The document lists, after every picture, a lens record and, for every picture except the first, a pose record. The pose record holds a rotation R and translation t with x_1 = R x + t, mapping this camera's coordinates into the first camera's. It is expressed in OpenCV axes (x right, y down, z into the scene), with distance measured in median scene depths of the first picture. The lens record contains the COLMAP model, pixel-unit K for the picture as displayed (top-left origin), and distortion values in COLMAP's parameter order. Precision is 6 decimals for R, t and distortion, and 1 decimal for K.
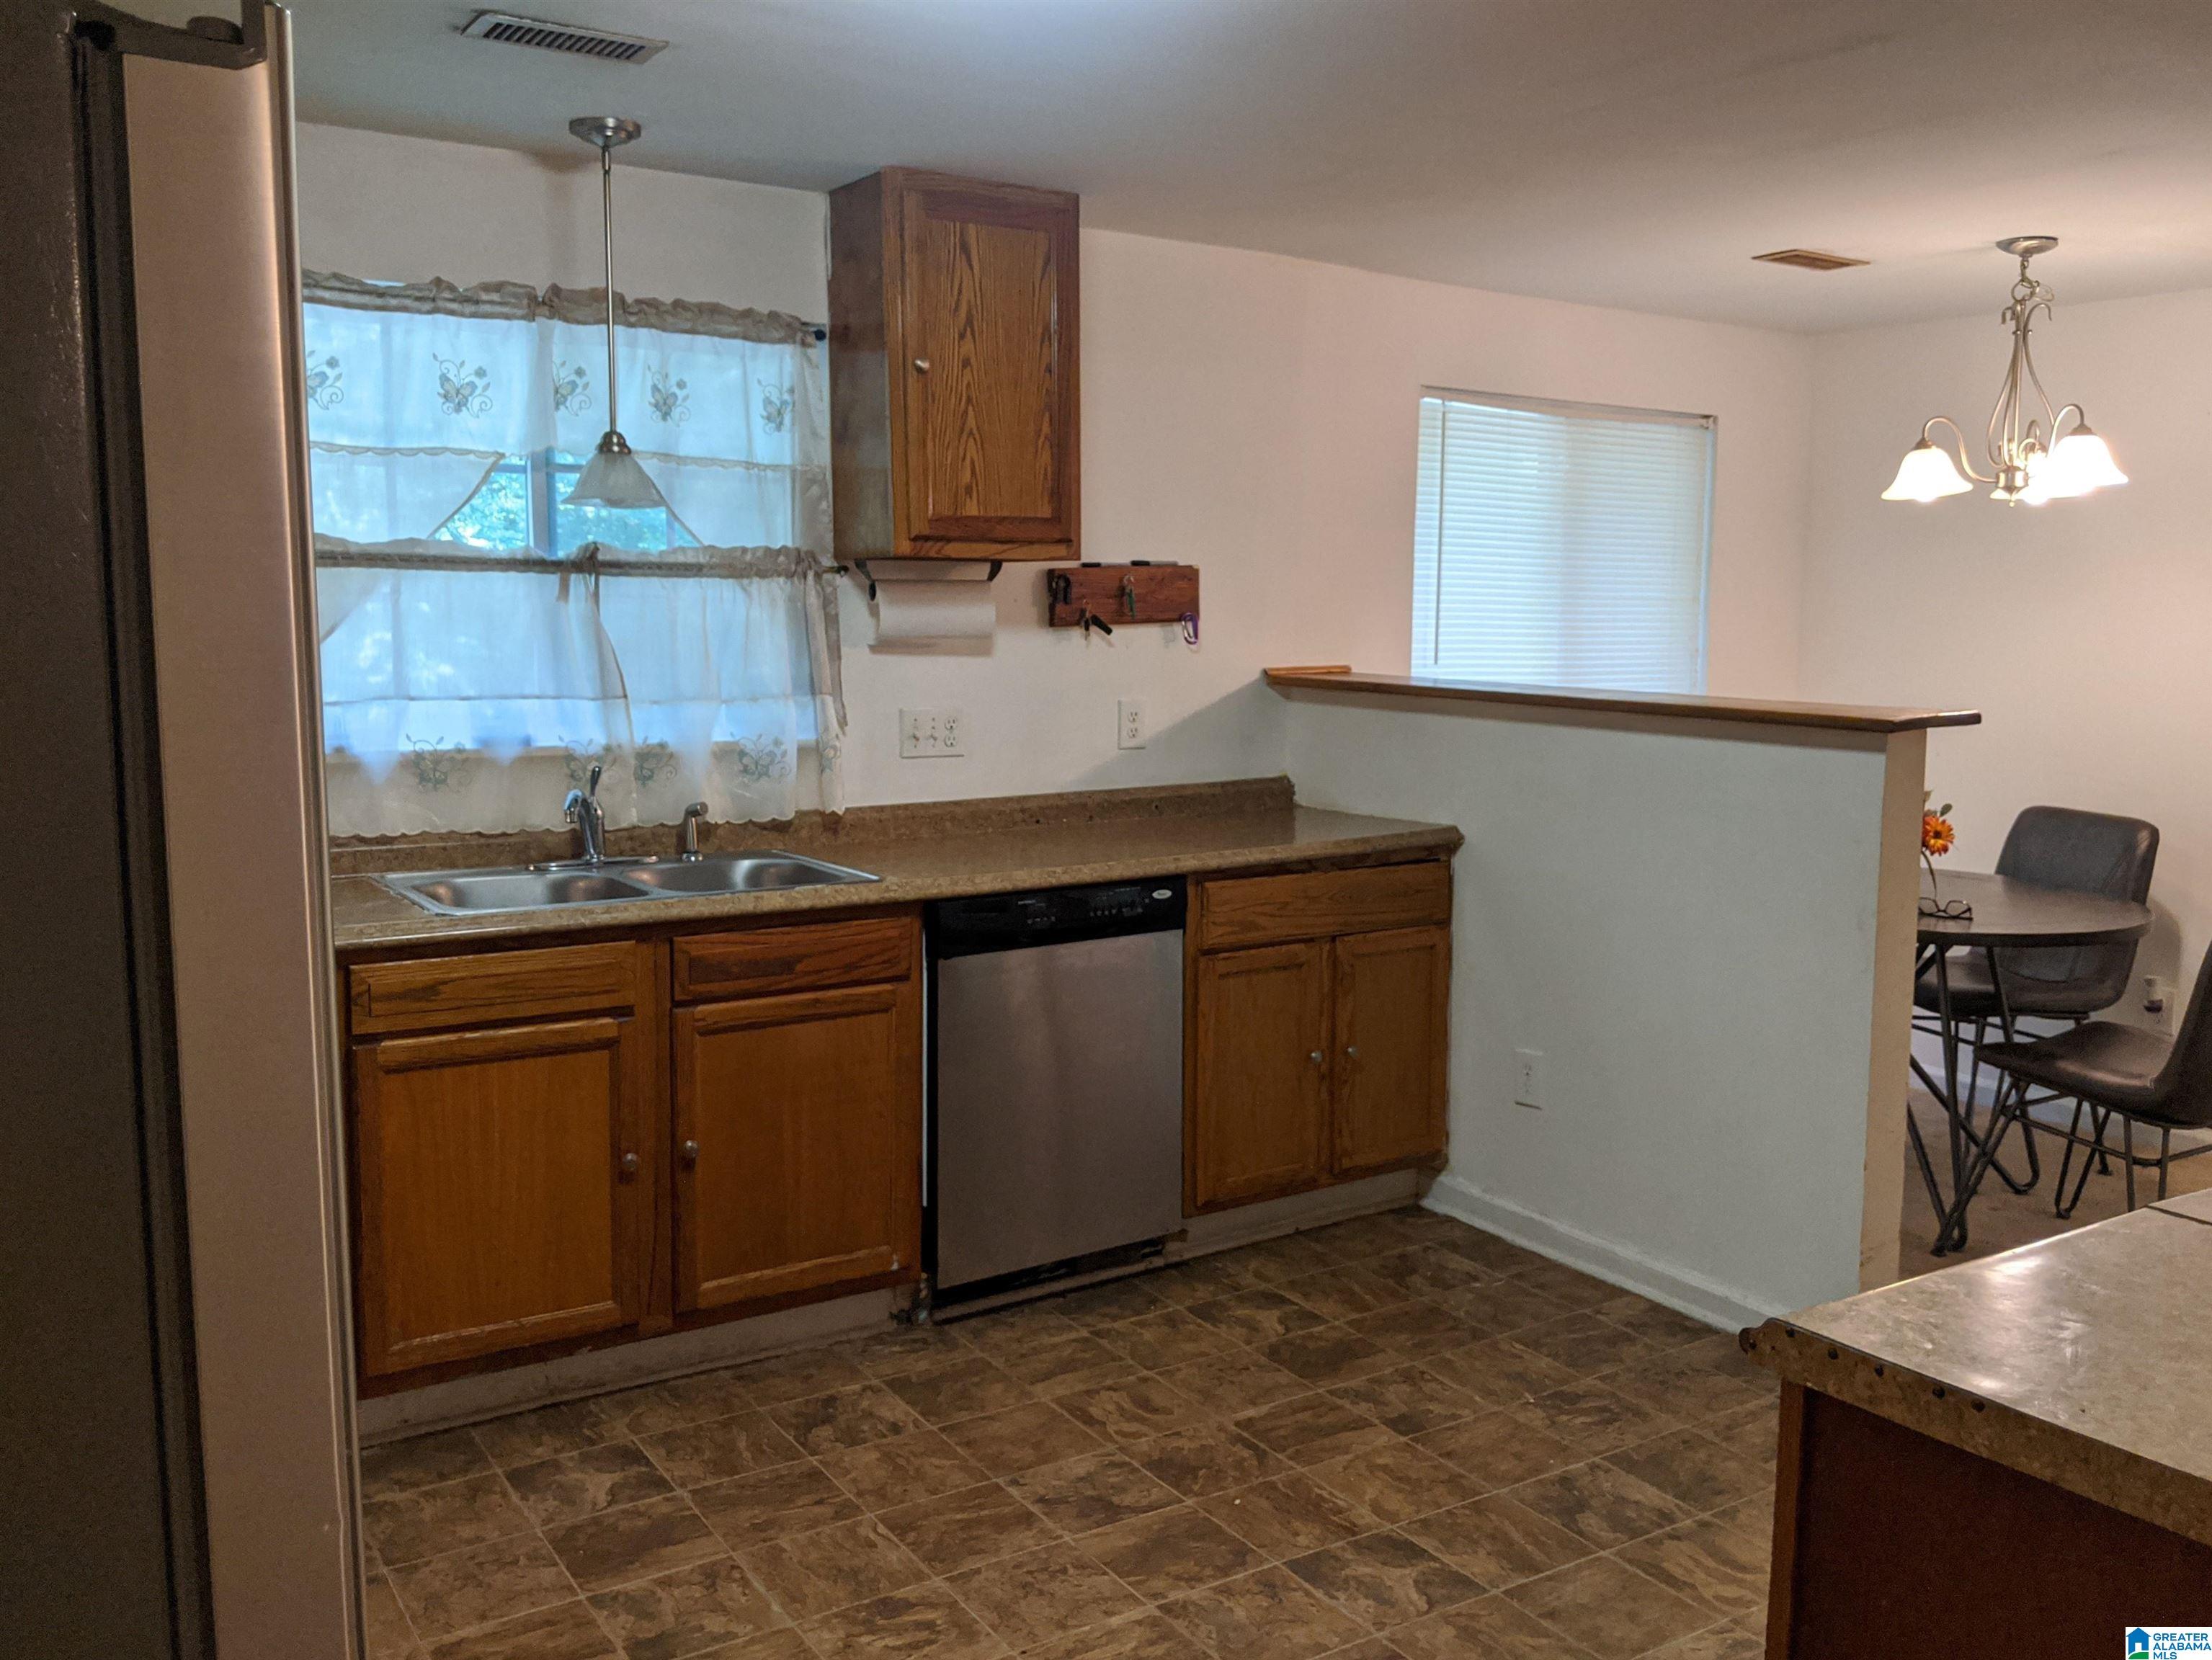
lens RADIAL K [[1875.3, 0, 1104.4], [0, 1875.3, 823.7], [0, 0, 1]] dist [0.009479, -0.002805]
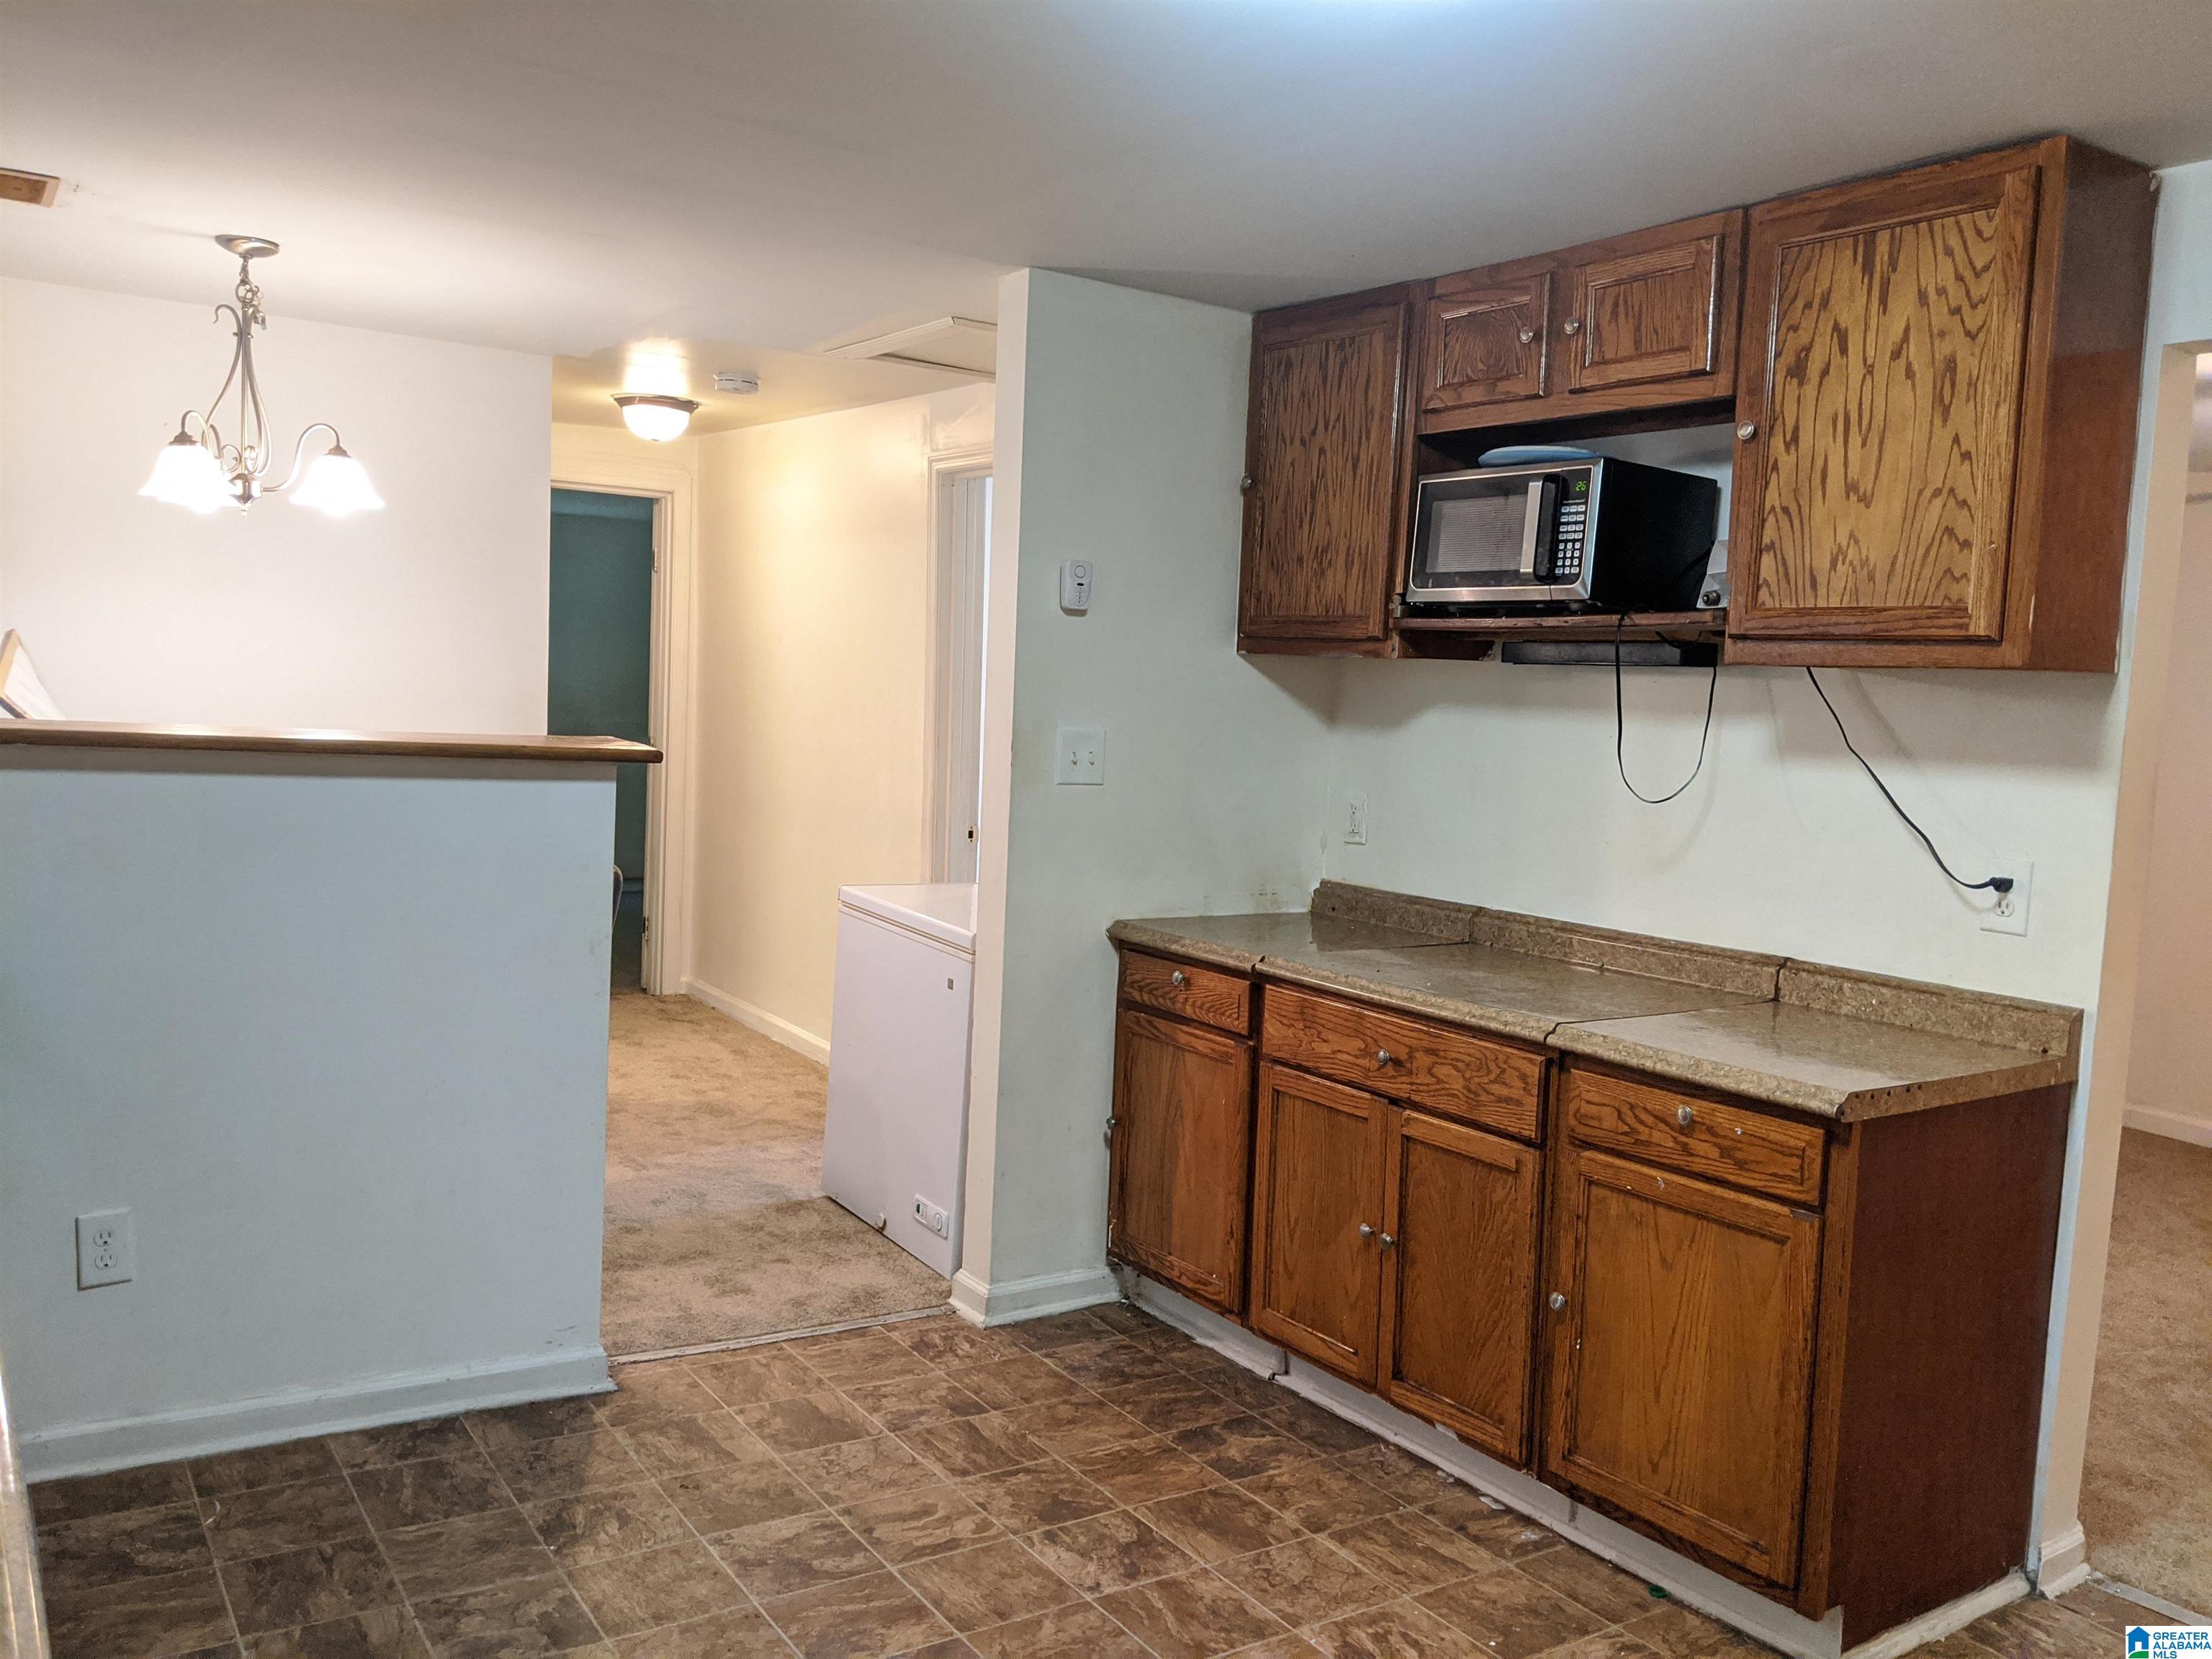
lens RADIAL K [[1785.3, 0, 1105.8], [0, 1785.3, 842.4], [0, 0, 1]] dist [0.022659, -0.064923]
pose [[-0.003640, -0.110519, 0.993867, -0.610845], [0.068925, 0.991483, 0.110507, -0.100729], [-0.997615, 0.068904, 0.004008, 0.772847]]
